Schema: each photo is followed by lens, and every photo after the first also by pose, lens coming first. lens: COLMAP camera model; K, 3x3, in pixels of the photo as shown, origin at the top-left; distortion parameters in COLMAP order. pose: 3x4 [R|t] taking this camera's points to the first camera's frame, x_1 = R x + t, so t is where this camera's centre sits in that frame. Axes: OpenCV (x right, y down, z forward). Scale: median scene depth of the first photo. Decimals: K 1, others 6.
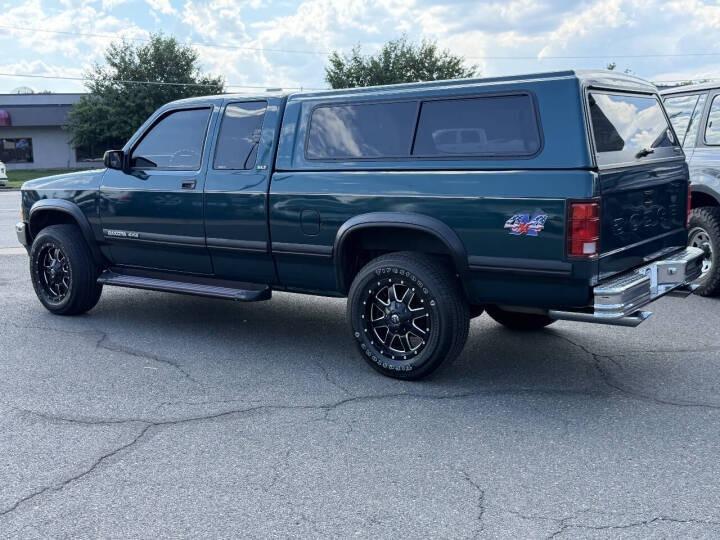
lens RADIAL K [[796.6, 0, 360.0], [0, 796.6, 270.0], [0, 0, 1]] dist [0.196546, -0.448462]
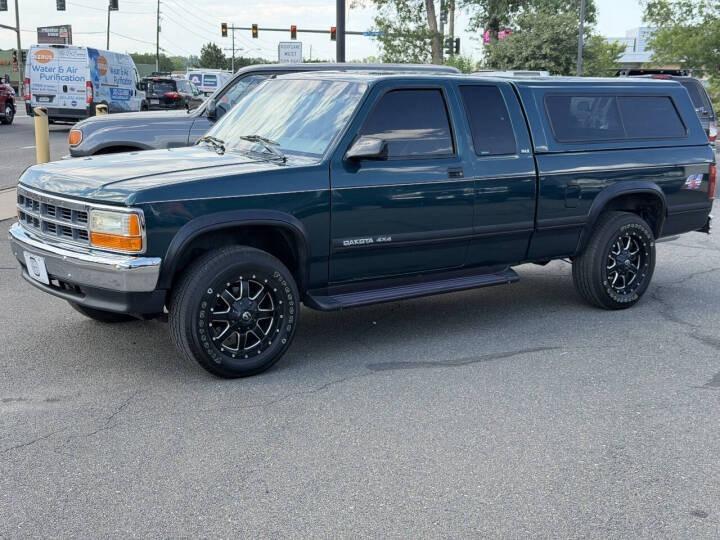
lens RADIAL K [[1007.4, 0, 358.4], [0, 1007.4, 269.4], [0, 0, 1]] dist [0.200456, -0.383753]
pose [[0.264086, -0.150989, 0.952607, -1.401464], [0.120670, 0.985083, 0.122684, -0.156696], [-0.956921, 0.082552, 0.278366, 0.808503]]
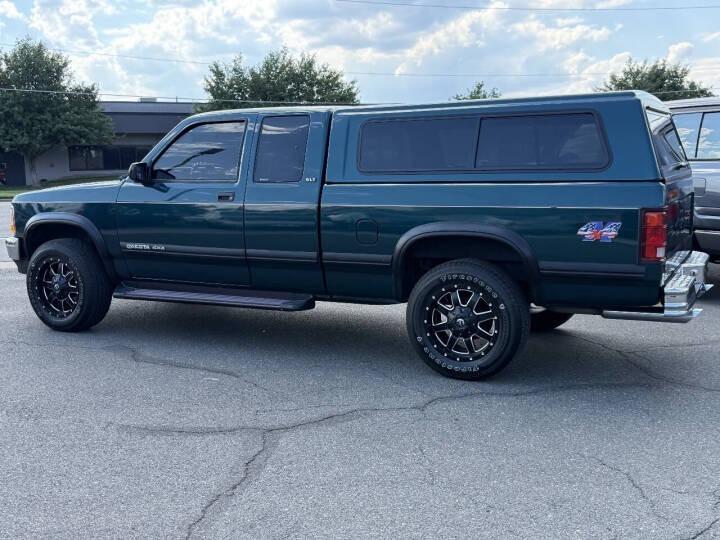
lens RADIAL K [[796.6, 0, 360.0], [0, 796.6, 270.0], [0, 0, 1]] dist [0.196546, -0.448462]
pose [[0.985537, -0.018290, 0.168473, -0.223124], [0.020768, 0.999700, -0.012954, 0.002150], [-0.168186, 0.016265, 0.985621, -0.018599]]
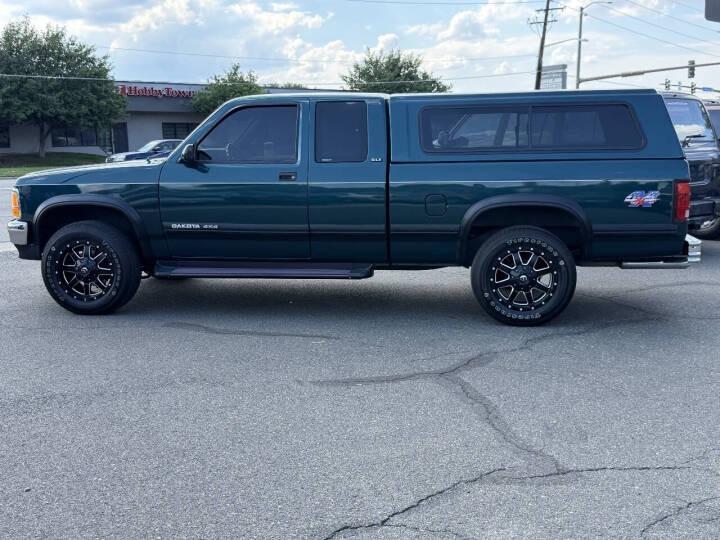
lens RADIAL K [[796.6, 0, 360.0], [0, 796.6, 270.0], [0, 0, 1]] dist [0.196546, -0.448462]
pose [[0.873987, -0.068535, 0.481092, -0.668696], [0.065248, 0.997590, 0.023580, 0.000605], [-0.481548, 0.010781, 0.876353, 0.010107]]
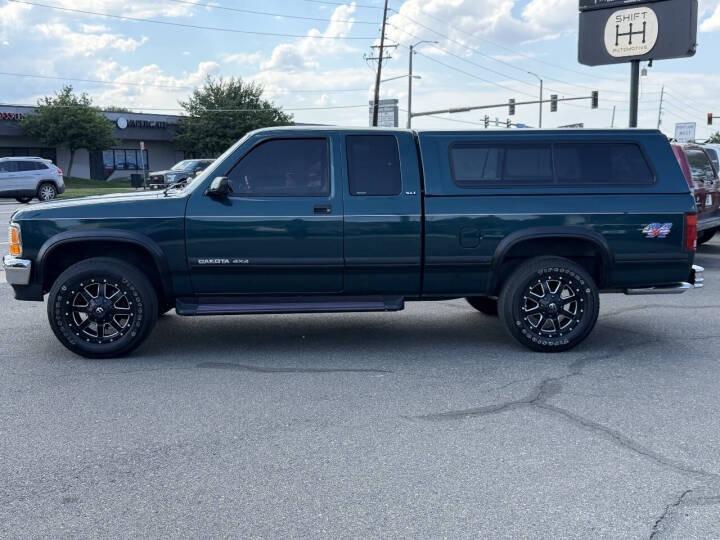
lens RADIAL K [[796.6, 0, 360.0], [0, 796.6, 270.0], [0, 0, 1]] dist [0.196546, -0.448462]
pose [[0.747370, -0.066758, 0.661045, -0.903469], [0.083892, 0.996458, 0.005783, -0.028245], [-0.659090, 0.051135, 0.750324, 0.175855]]
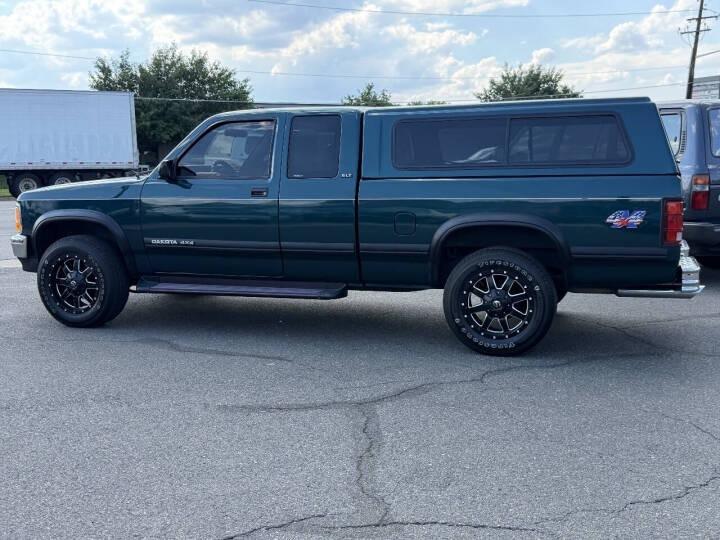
lens RADIAL K [[796.6, 0, 360.0], [0, 796.6, 270.0], [0, 0, 1]] dist [0.196546, -0.448462]
pose [[0.948615, -0.038733, 0.314053, -0.431239], [0.043345, 0.999030, -0.007712, 0.009933], [-0.313450, 0.020928, 0.949374, -0.041111]]
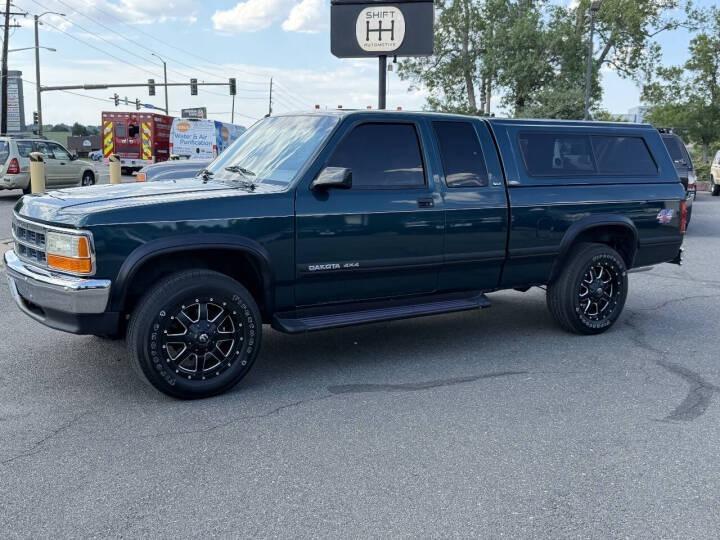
lens RADIAL K [[755.9, 0, 360.0], [0, 755.9, 270.0], [0, 0, 1]] dist [0.187485, -0.385614]
pose [[0.341927, -0.121468, 0.931843, -1.130003], [0.114959, 0.989570, 0.086810, -0.117207], [-0.932669, 0.077441, 0.352324, 0.773094]]
